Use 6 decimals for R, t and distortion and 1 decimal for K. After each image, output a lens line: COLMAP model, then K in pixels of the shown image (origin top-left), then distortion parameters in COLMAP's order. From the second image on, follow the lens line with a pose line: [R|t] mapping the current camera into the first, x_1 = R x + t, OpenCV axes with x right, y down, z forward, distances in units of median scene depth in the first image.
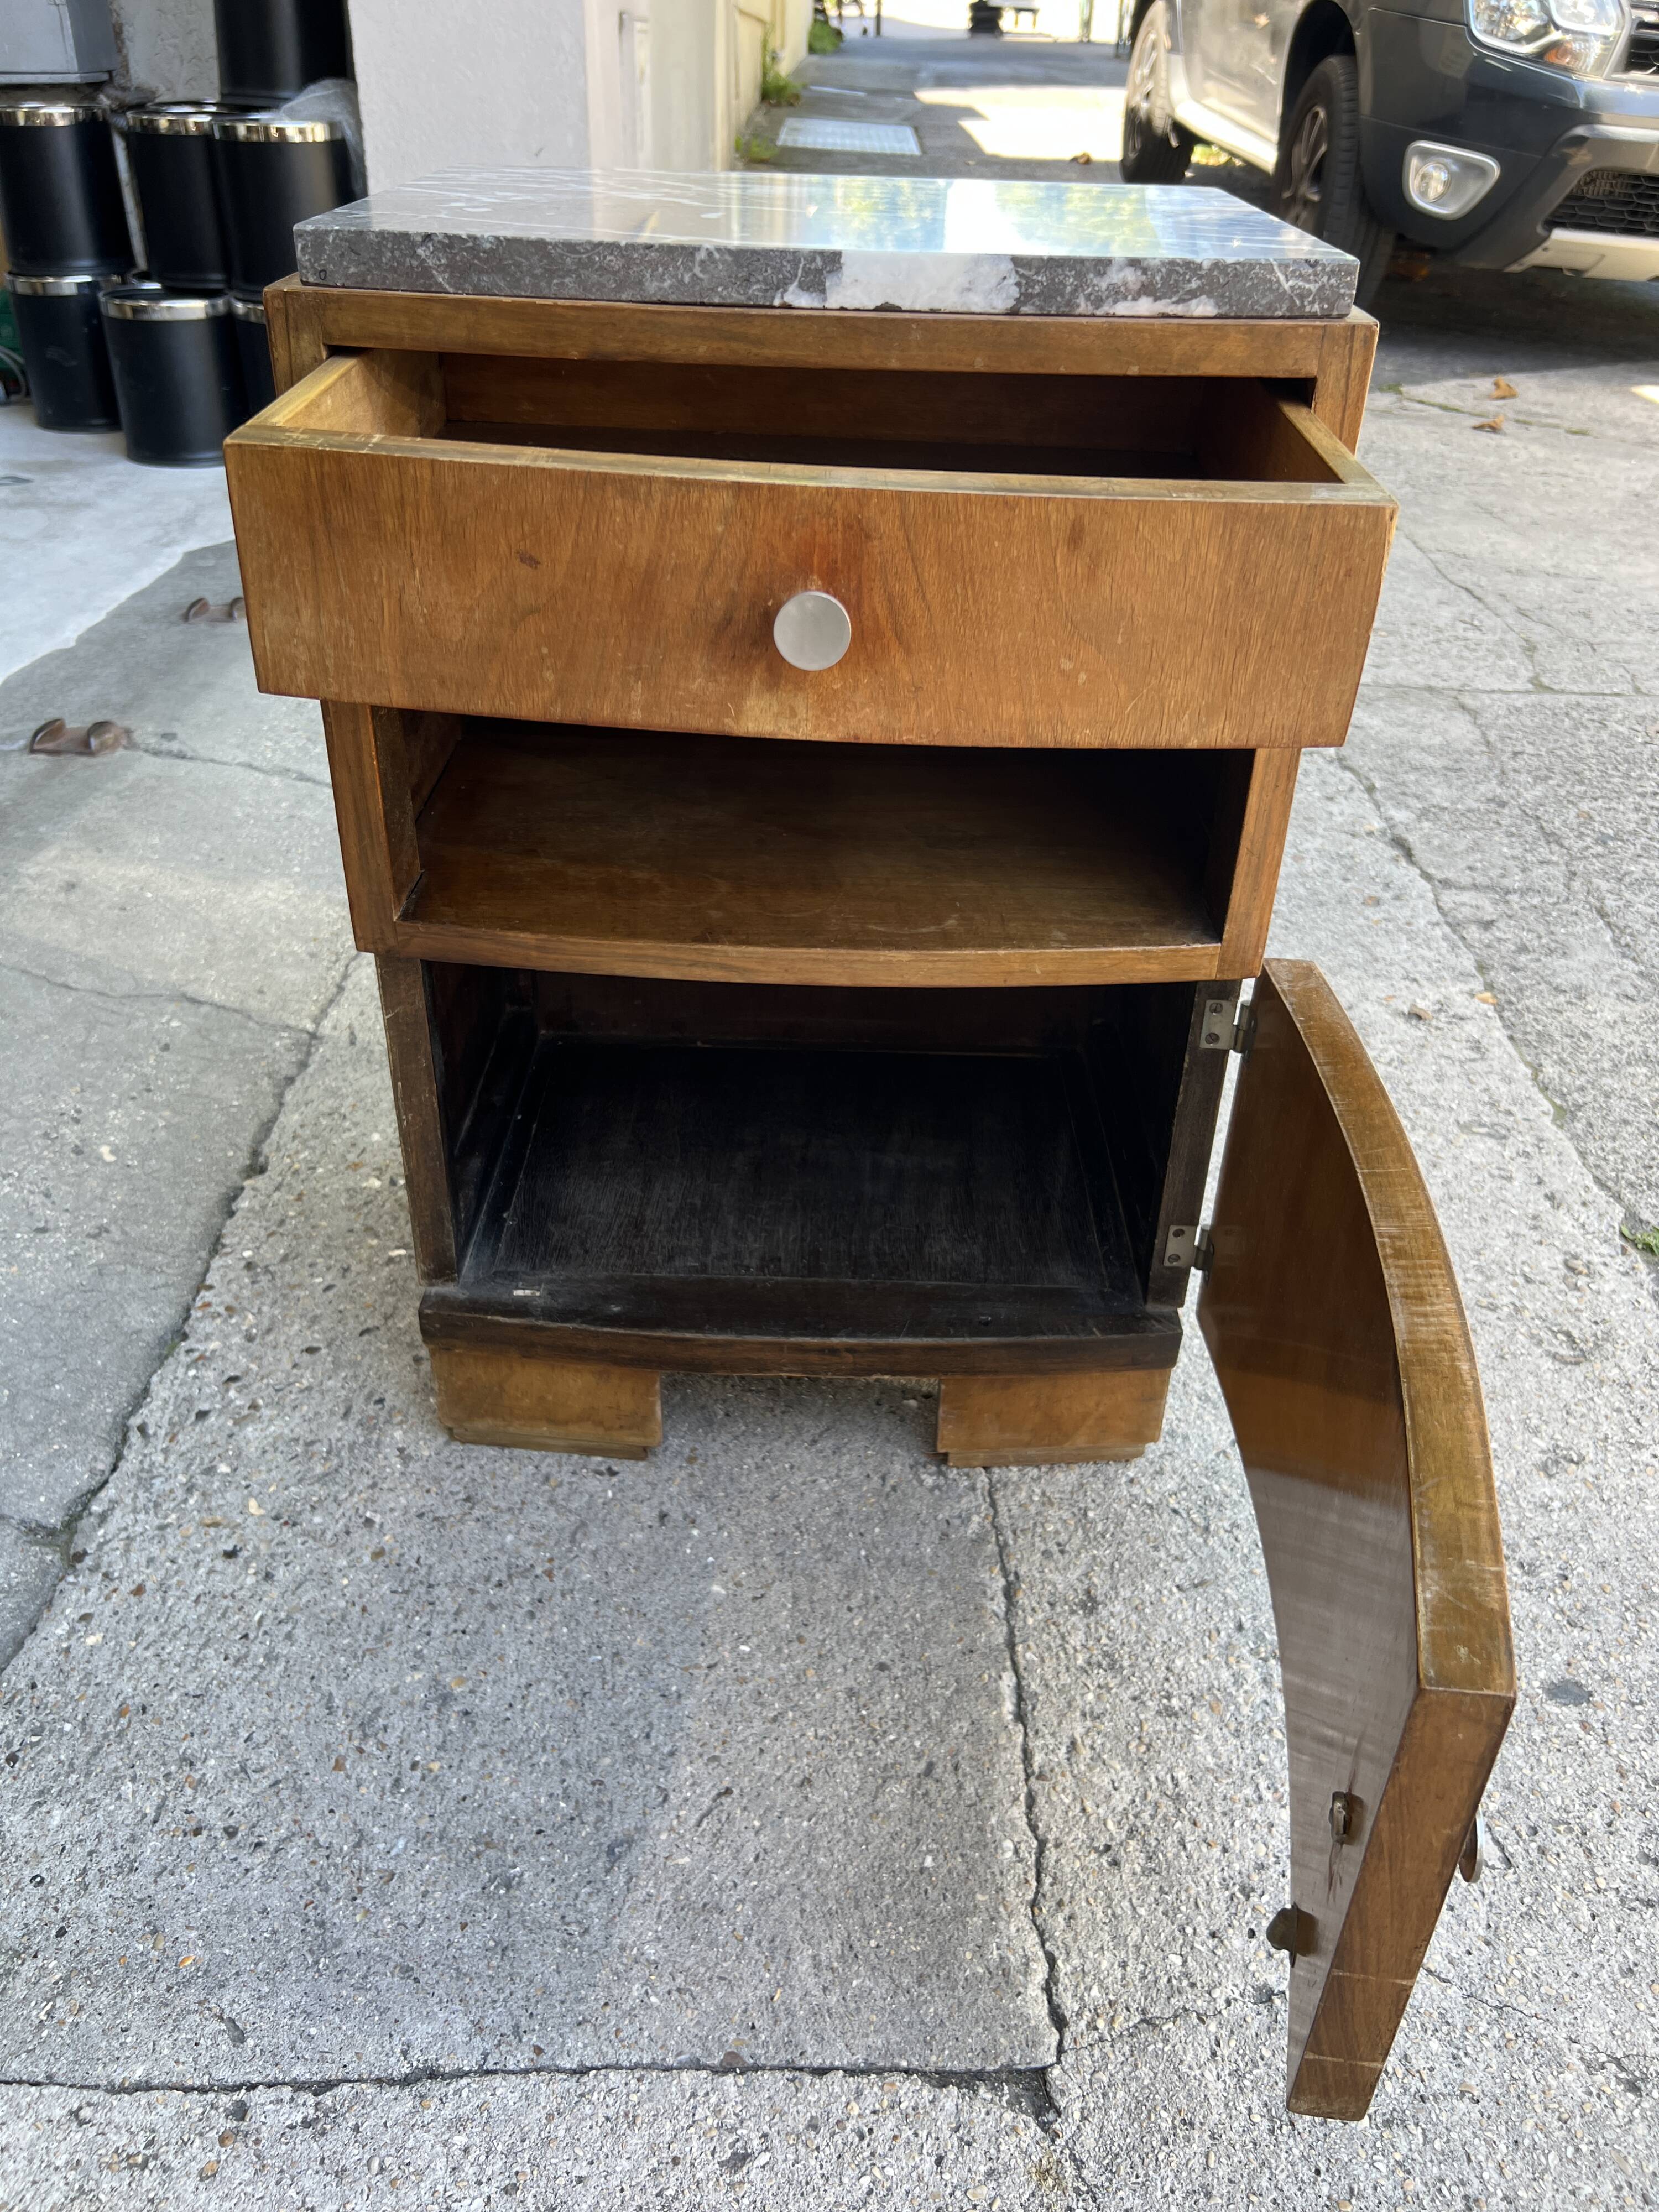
lens RADIAL K [[1703.3, 0, 822.0], [0, 1703.3, 1109.6], [0, 0, 1]] dist [0.038215, -0.058373]
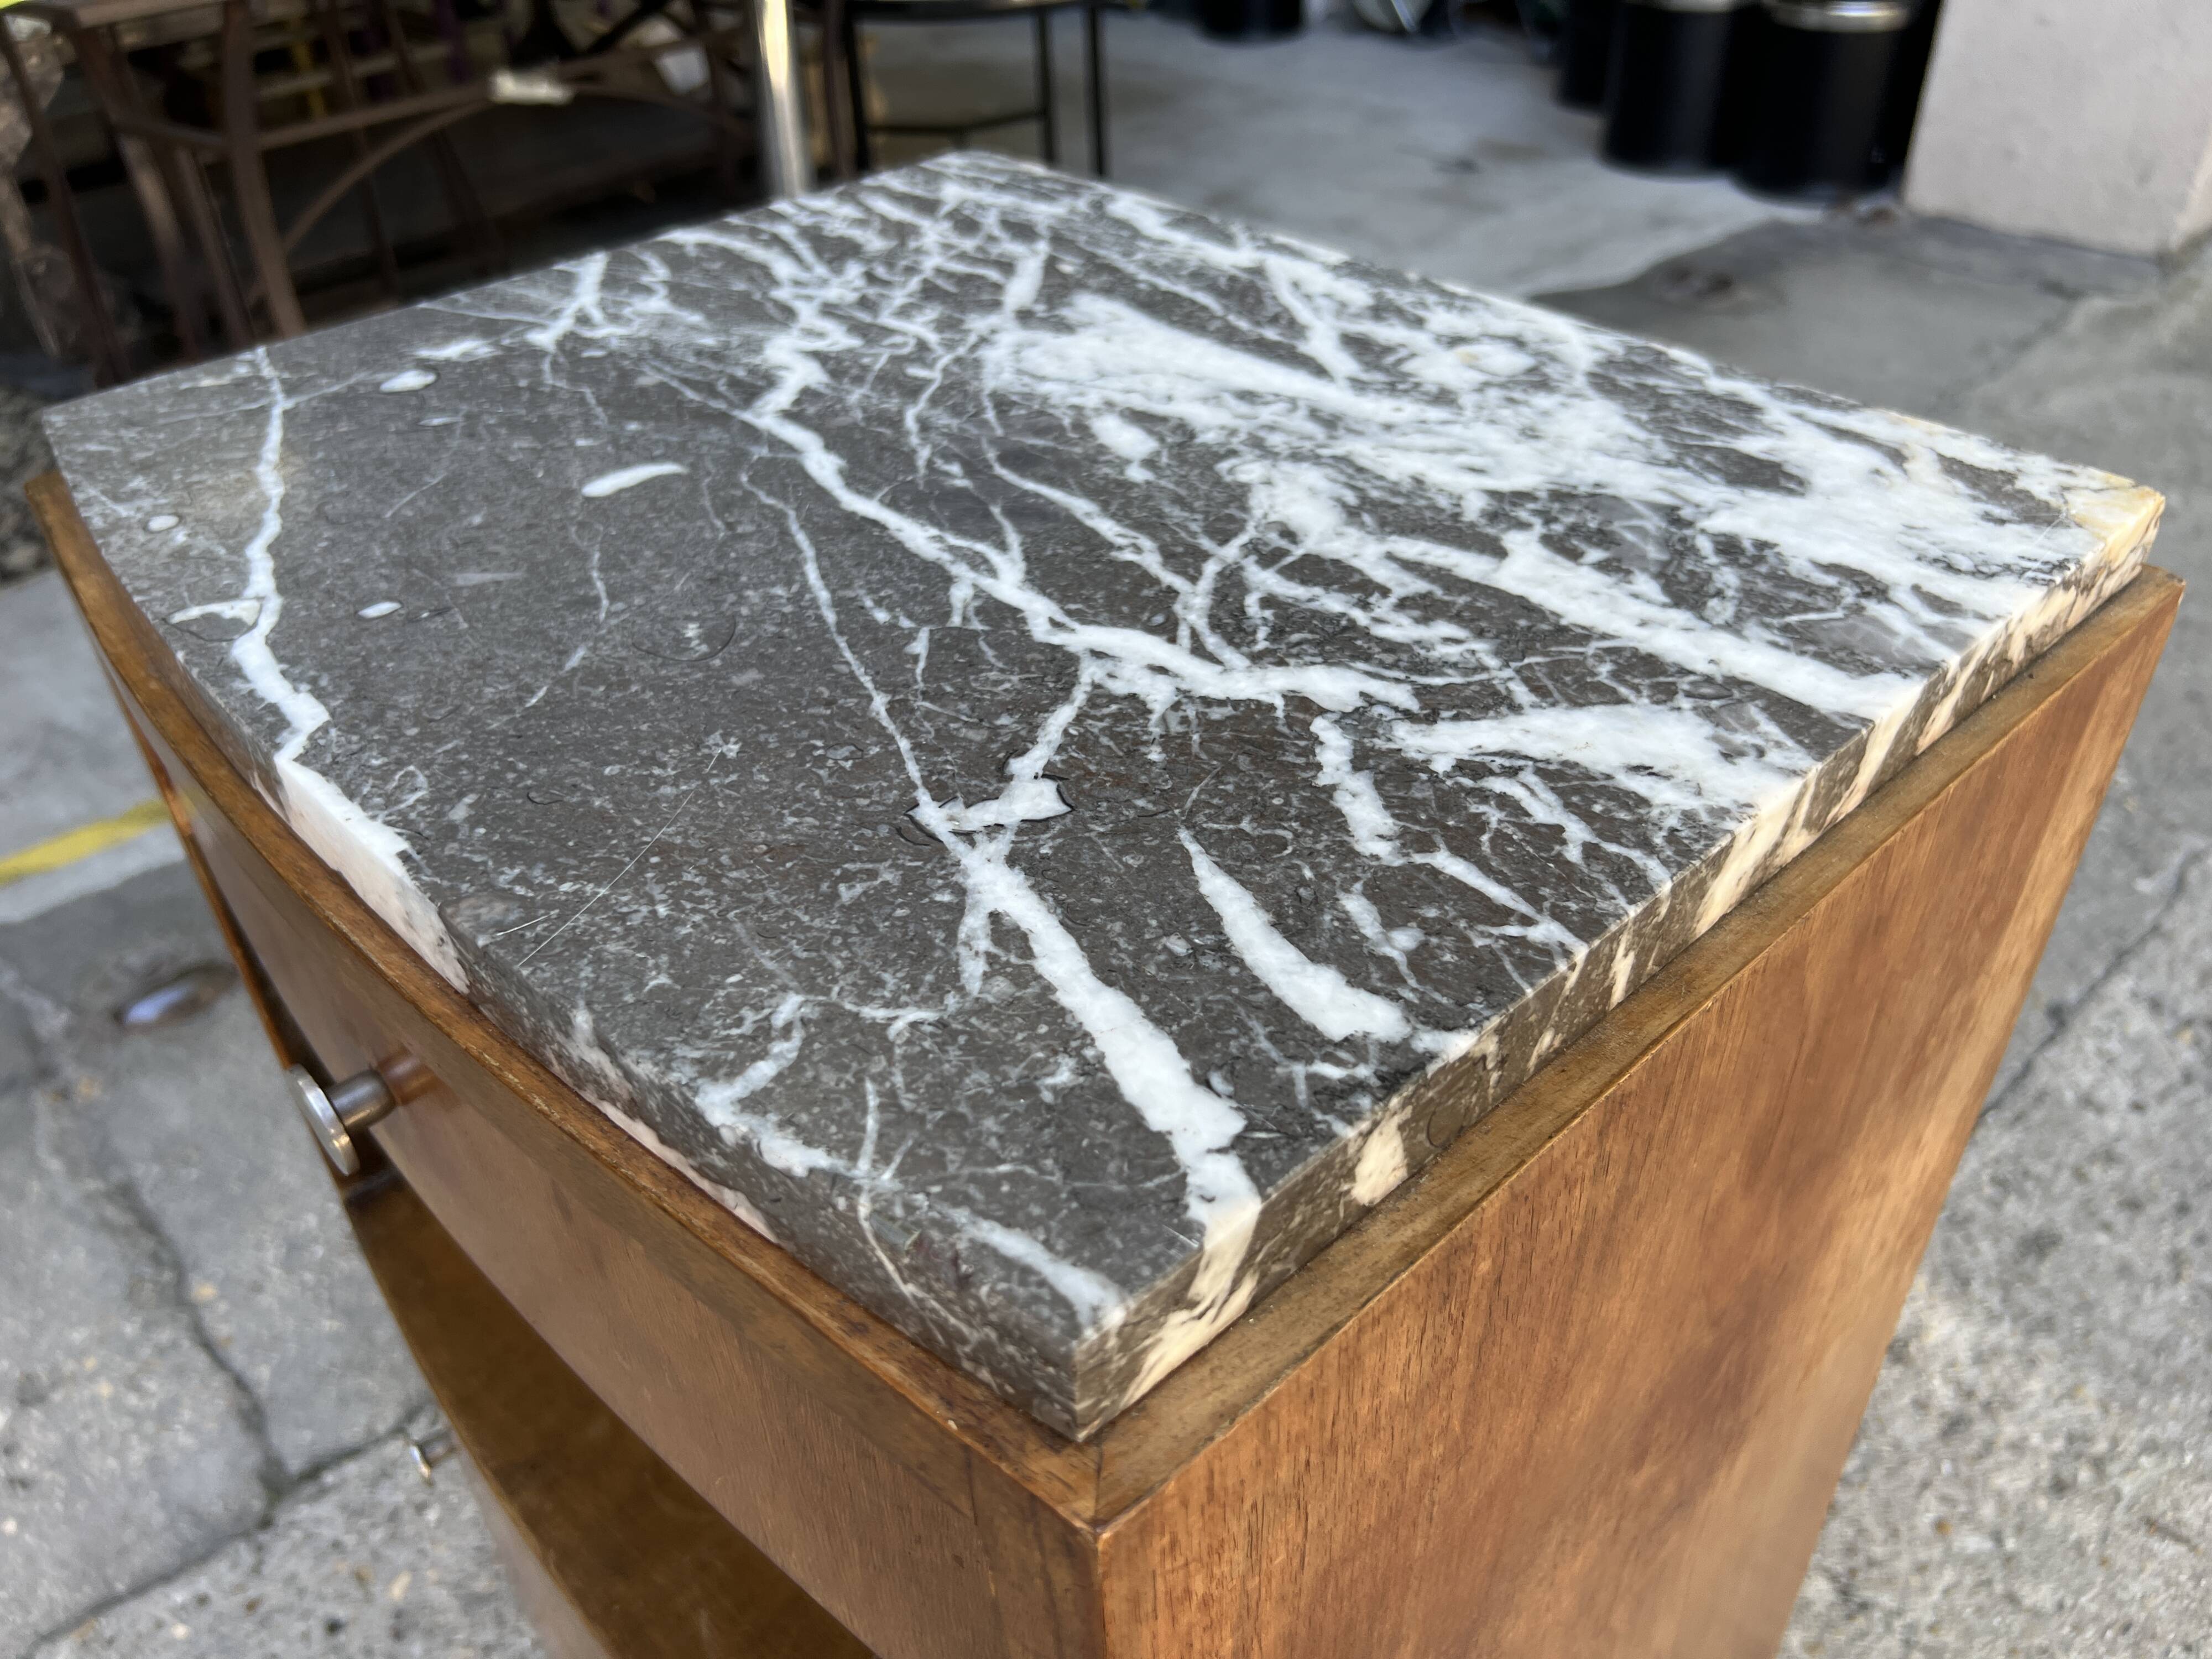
lens RADIAL K [[1715.1, 0, 1086.2], [0, 1715.1, 847.8], [0, 0, 1]] dist [0.021749, -0.035974]
pose [[0.682240, 0.395849, -0.614697, 0.324471], [-0.346183, 0.915430, 0.205292, -0.443527], [0.643977, 0.072740, 0.761579, 0.524870]]
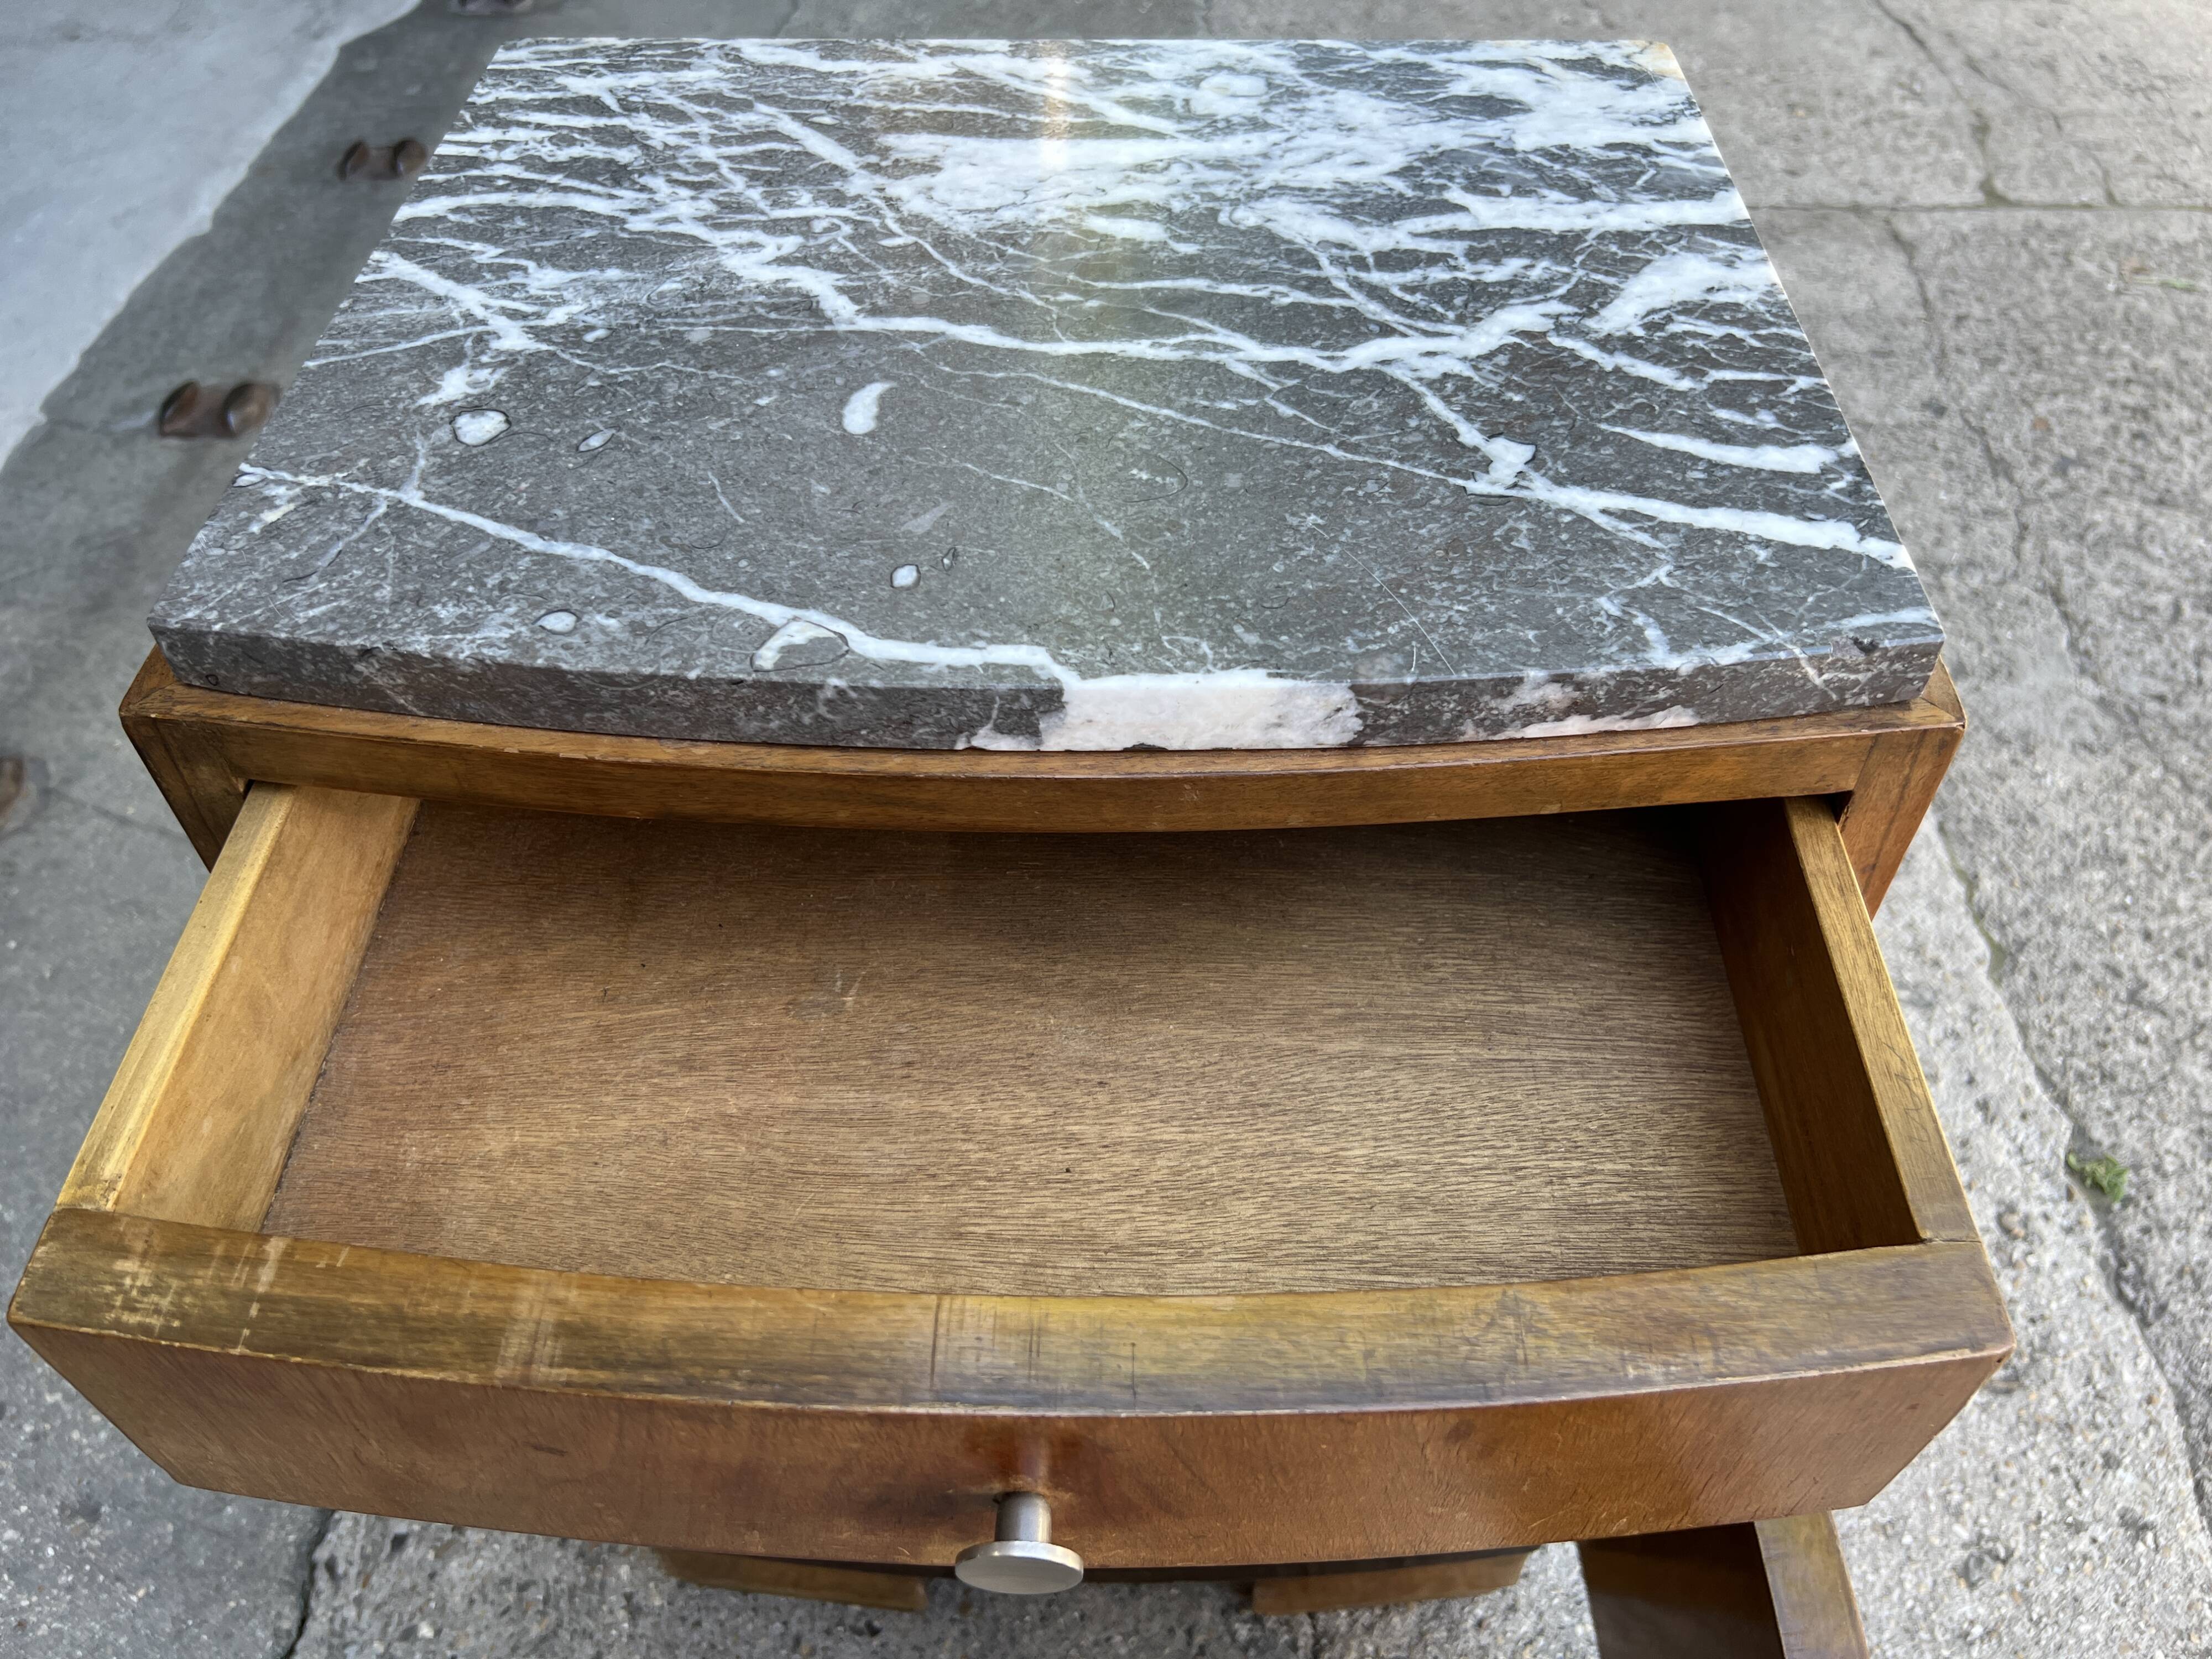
lens RADIAL K [[1715.1, 0, 1112.0], [0, 1715.1, 852.5], [0, 0, 1]] dist [0.021749, -0.035974]
pose [[0.999468, -0.021970, -0.024109, 0.027835], [0.027456, 0.965706, 0.258182, -0.402839], [0.017610, -0.258706, 0.965796, 0.280929]]
